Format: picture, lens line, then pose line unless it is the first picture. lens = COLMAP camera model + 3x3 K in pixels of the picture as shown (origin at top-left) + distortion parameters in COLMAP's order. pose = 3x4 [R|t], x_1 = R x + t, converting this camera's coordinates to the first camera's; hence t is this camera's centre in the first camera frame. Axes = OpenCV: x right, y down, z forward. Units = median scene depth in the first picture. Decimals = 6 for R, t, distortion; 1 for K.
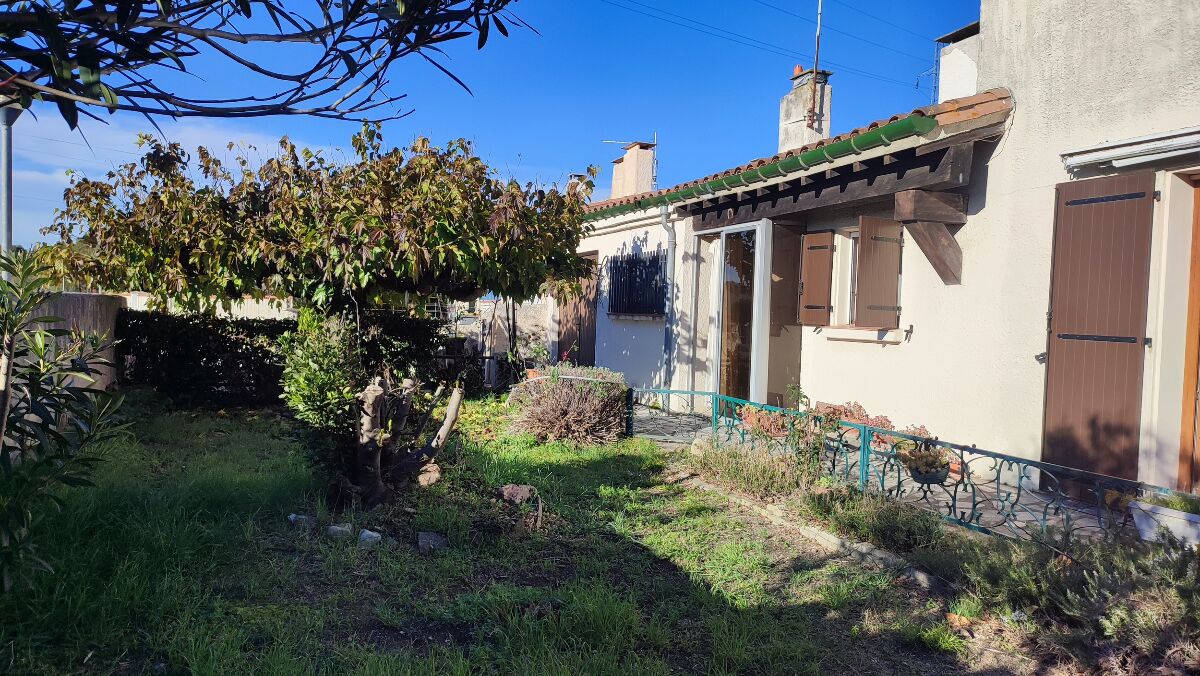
lens RADIAL K [[880.9, 0, 600.0], [0, 880.9, 338.0], [0, 0, 1]] dist [0.027610, -0.001709]
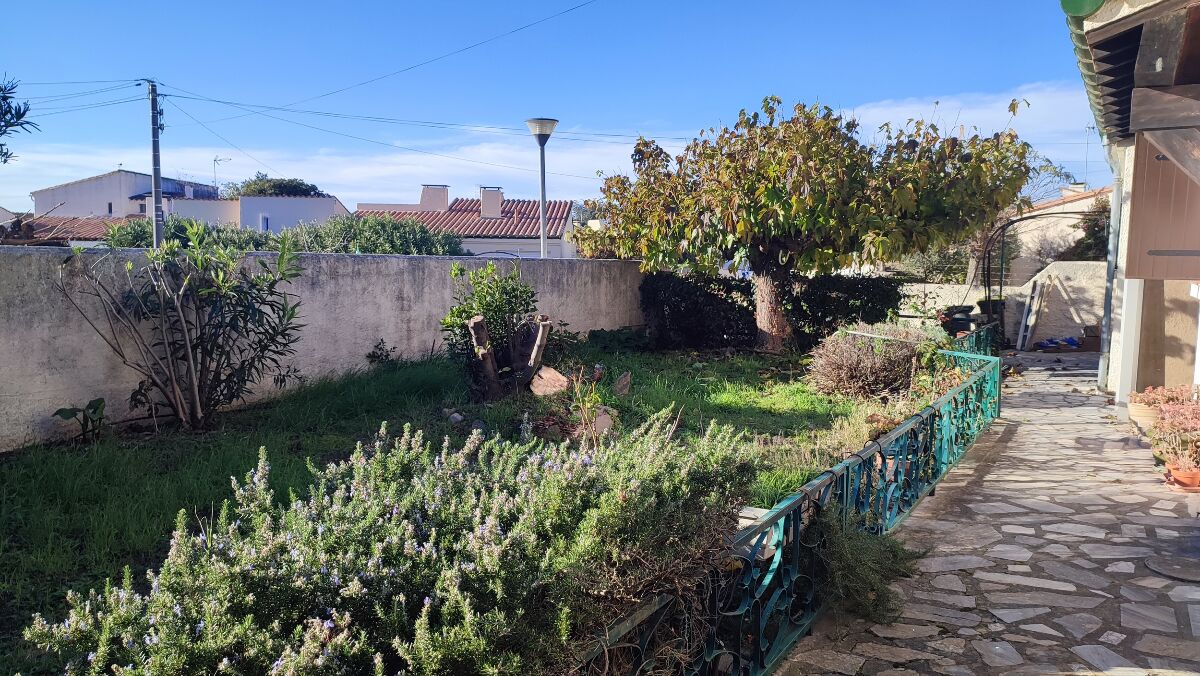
lens RADIAL K [[880.9, 0, 600.0], [0, 880.9, 338.0], [0, 0, 1]] dist [0.027610, -0.001709]
pose [[0.592170, 0.053537, -0.804033, 0.622308], [-0.026072, 0.998541, 0.047287, 0.013008], [0.805391, -0.007039, 0.592701, 0.185190]]
